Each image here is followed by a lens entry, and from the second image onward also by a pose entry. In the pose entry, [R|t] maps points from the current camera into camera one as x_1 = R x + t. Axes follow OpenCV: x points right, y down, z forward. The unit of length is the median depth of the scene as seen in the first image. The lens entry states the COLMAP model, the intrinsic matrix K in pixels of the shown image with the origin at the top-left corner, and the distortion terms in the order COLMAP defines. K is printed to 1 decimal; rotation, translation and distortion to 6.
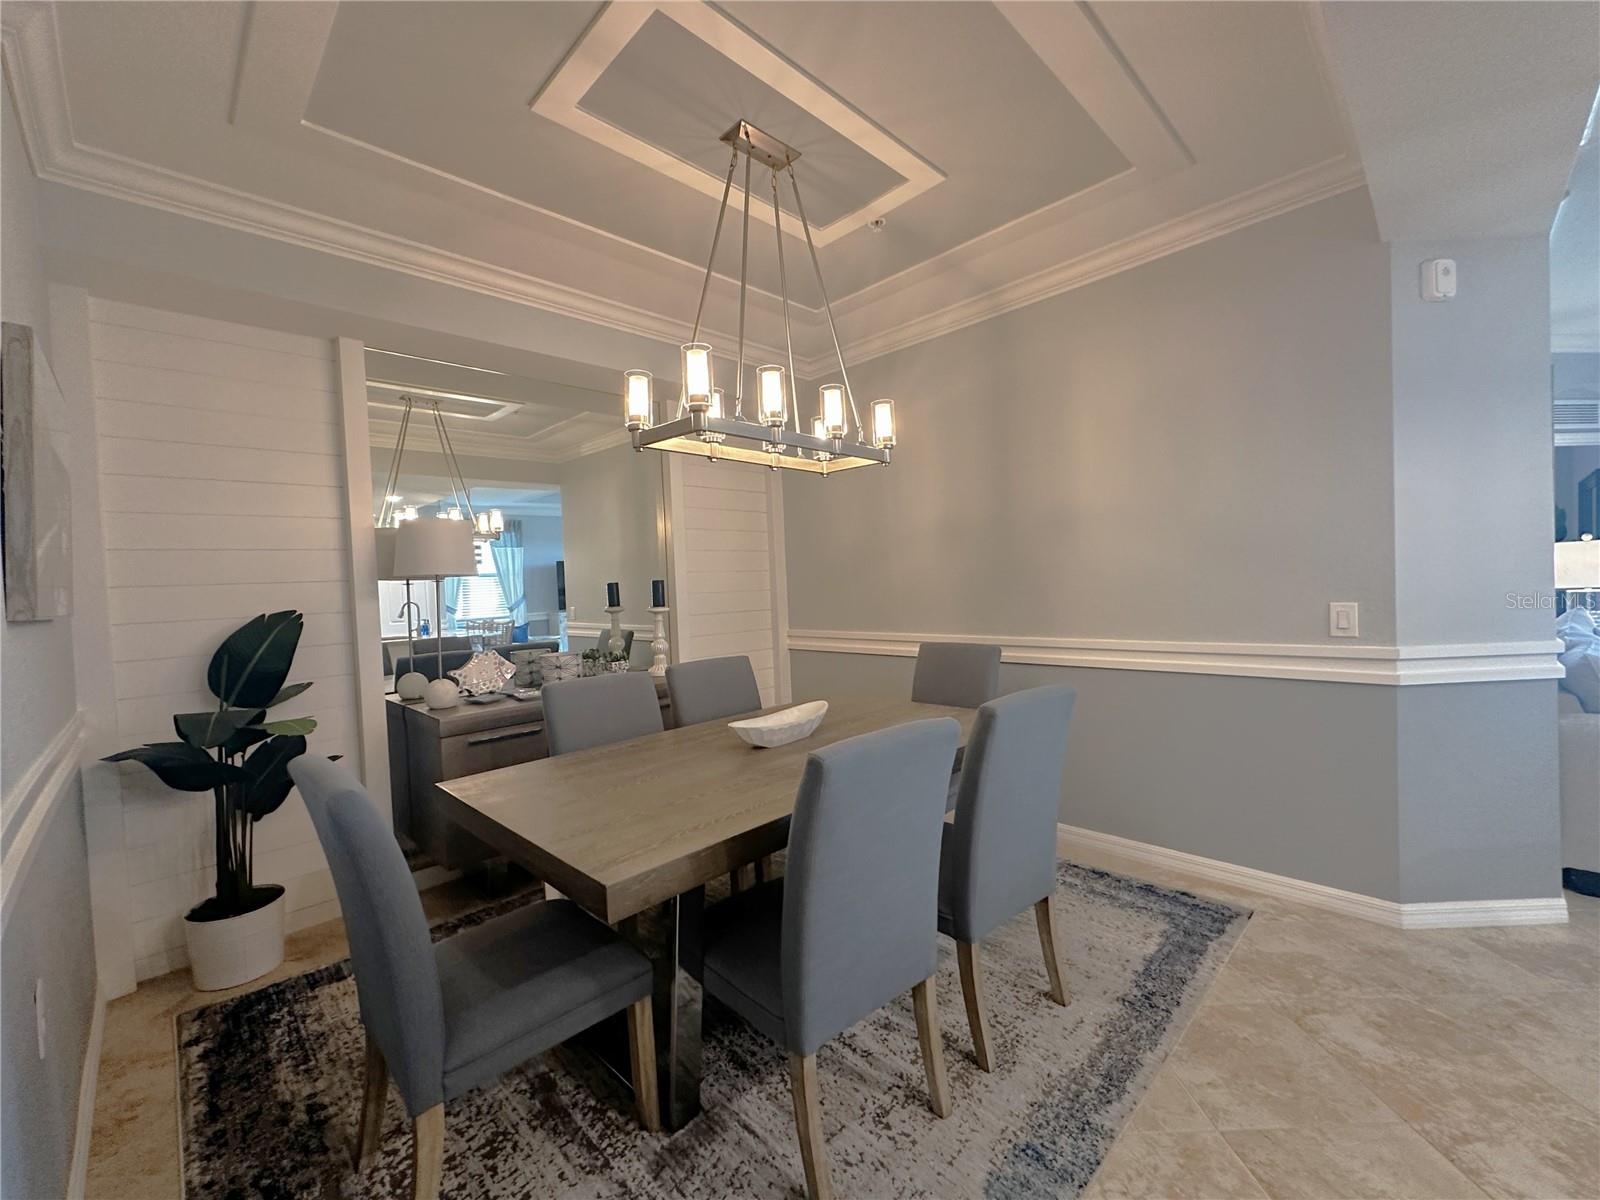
lens RADIAL K [[665.3, 0, 800.0], [0, 665.3, 600.0], [0, 0, 1]] dist [-0.002866, 0.000008]
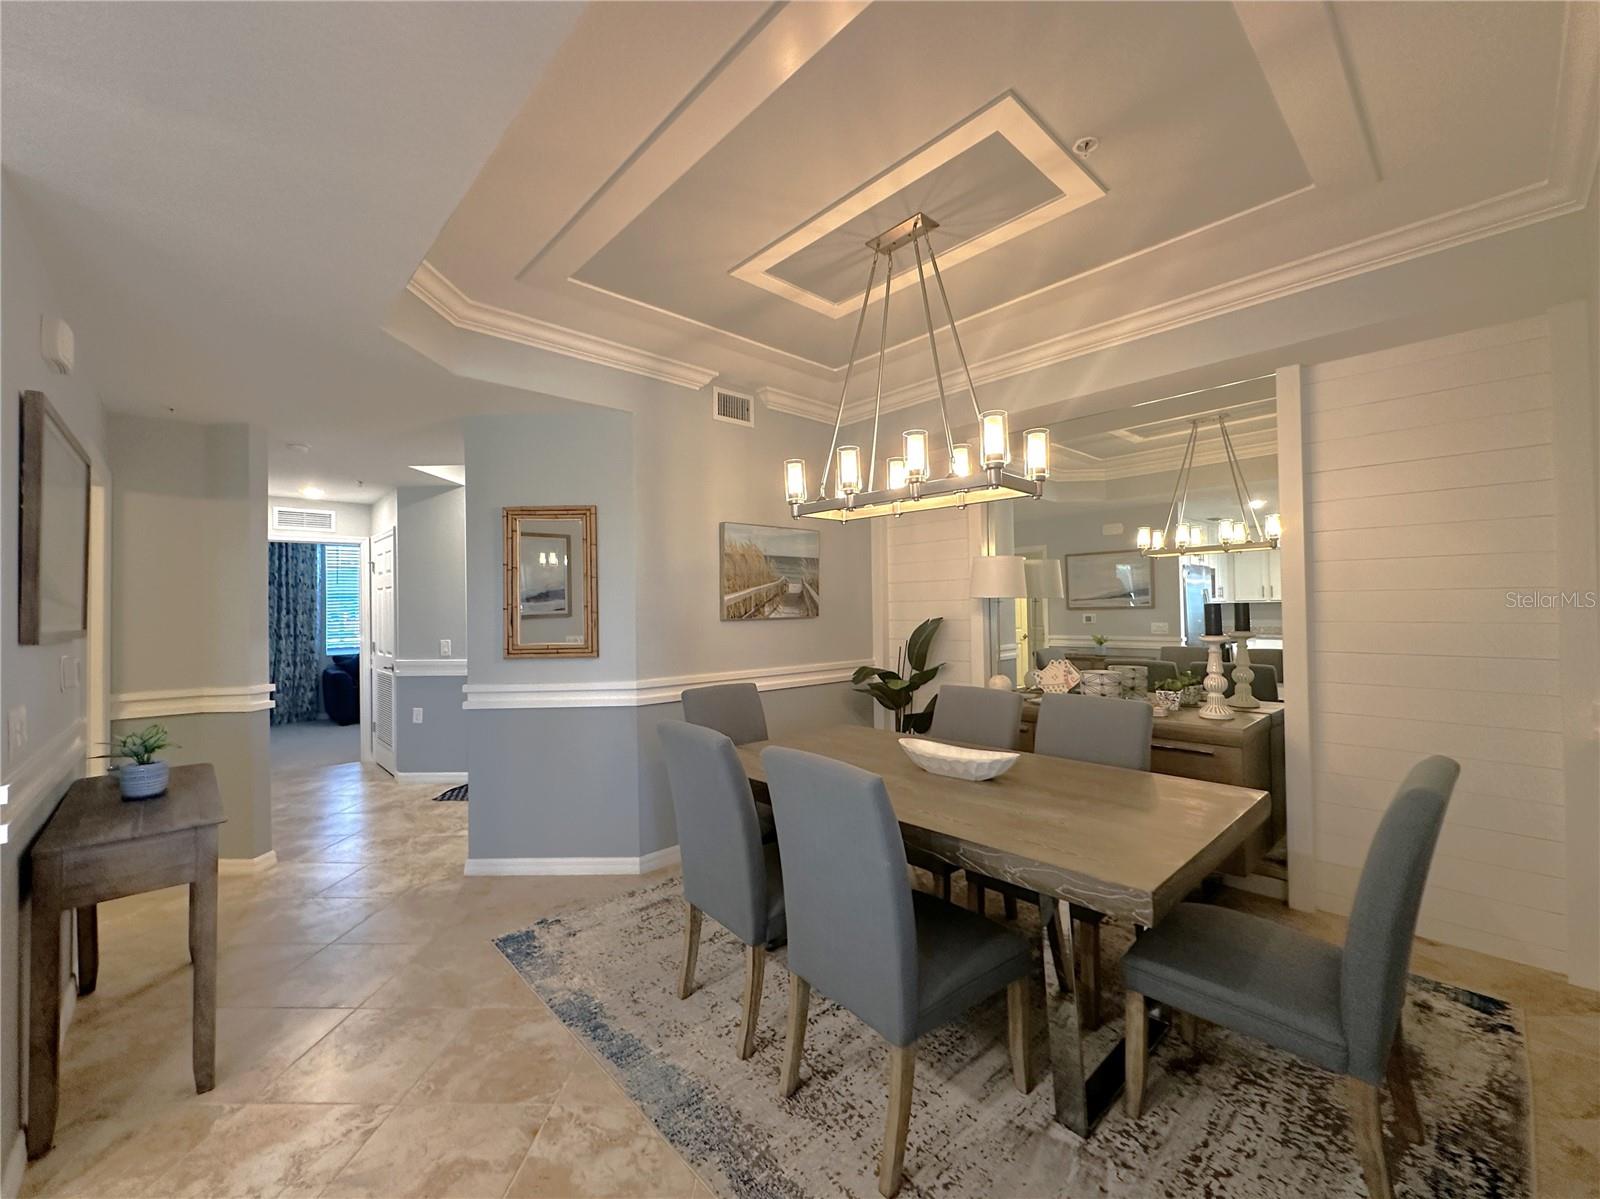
lens RADIAL K [[650.8, 0, 800.0], [0, 650.8, 599.5], [0, 0, 1]] dist [-0.001398, -0.000115]
pose [[-0.033840, 0.032027, -0.998914, 1.068607], [-0.008552, 0.999441, 0.032333, -0.095274], [0.999391, 0.009636, -0.033547, 0.865518]]
